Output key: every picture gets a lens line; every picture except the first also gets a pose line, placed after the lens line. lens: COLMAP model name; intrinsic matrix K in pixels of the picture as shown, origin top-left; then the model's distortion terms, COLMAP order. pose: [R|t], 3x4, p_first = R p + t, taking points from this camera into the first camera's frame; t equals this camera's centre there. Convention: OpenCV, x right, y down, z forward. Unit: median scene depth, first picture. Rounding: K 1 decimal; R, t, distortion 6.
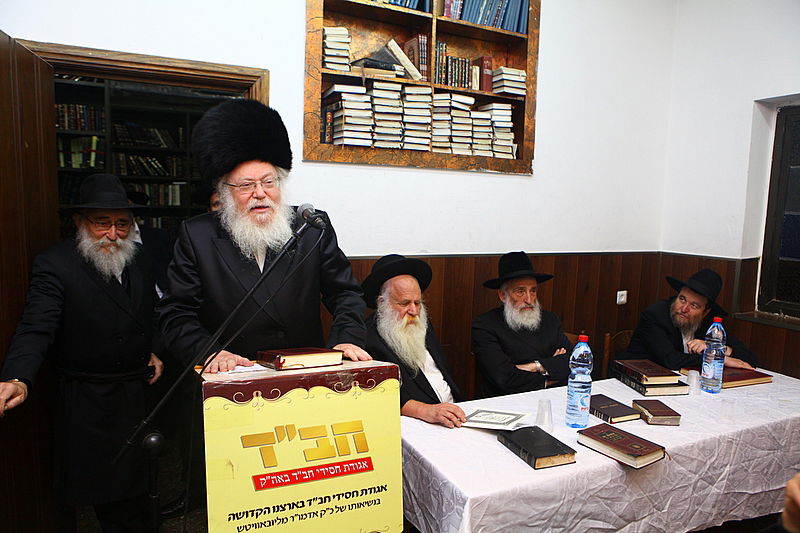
lens RADIAL K [[550.0, 0, 401.4], [0, 550.0, 269.8], [0, 0, 1]] dist [-0.098955, 0.070727]
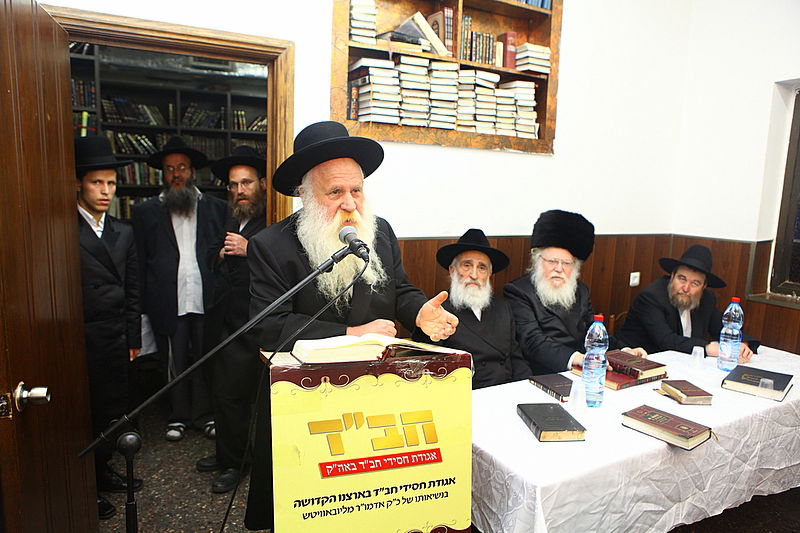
lens RADIAL K [[550.0, 0, 400.1], [0, 550.0, 272.1], [0, 0, 1]] dist [-0.098955, 0.070727]
pose [[0.999143, -0.001605, 0.041353, -0.090154], [0.000041, 0.999286, 0.037784, -0.000014], [-0.041384, -0.037750, 0.998430, 0.025991]]
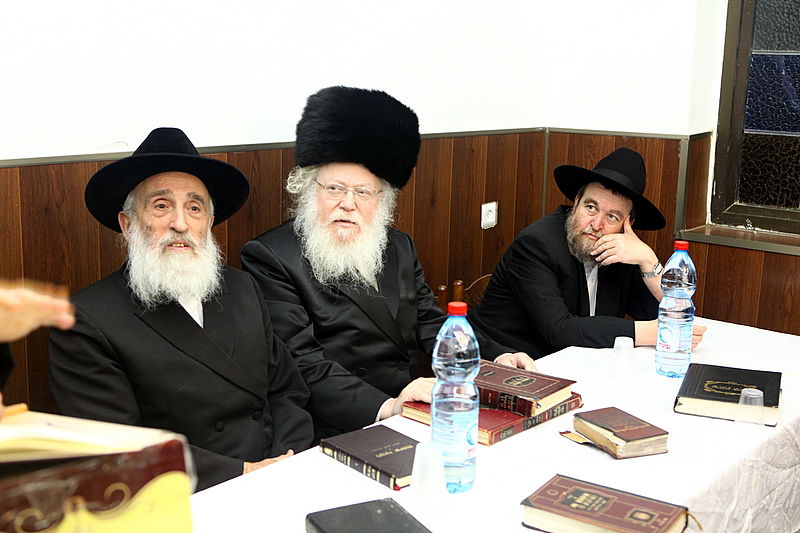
lens RADIAL K [[984.7, 0, 400.4], [0, 984.7, 267.5], [0, 0, 1]] dist [-0.032801, 0.000000]
pose [[0.920253, -0.086634, 0.381614, -0.065903], [0.050643, 0.993351, 0.103387, -0.004047], [-0.388033, -0.075816, 0.918522, 0.178985]]
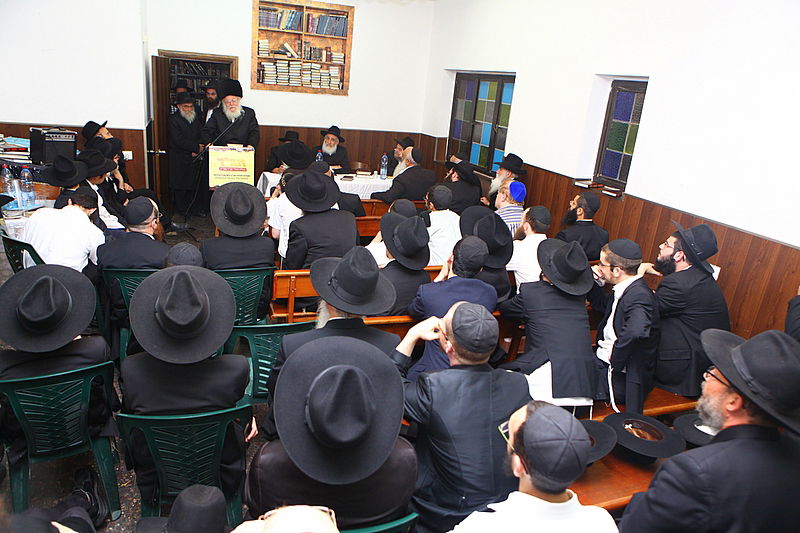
lens RADIAL K [[550.0, 0, 402.7], [0, 550.0, 269.5], [0, 0, 1]] dist [-0.098955, 0.070727]
pose [[0.994814, 0.082860, -0.058985, 0.803143], [-0.069434, 0.977032, 0.201462, 0.090358], [0.074324, -0.196322, 0.977719, -1.774312]]
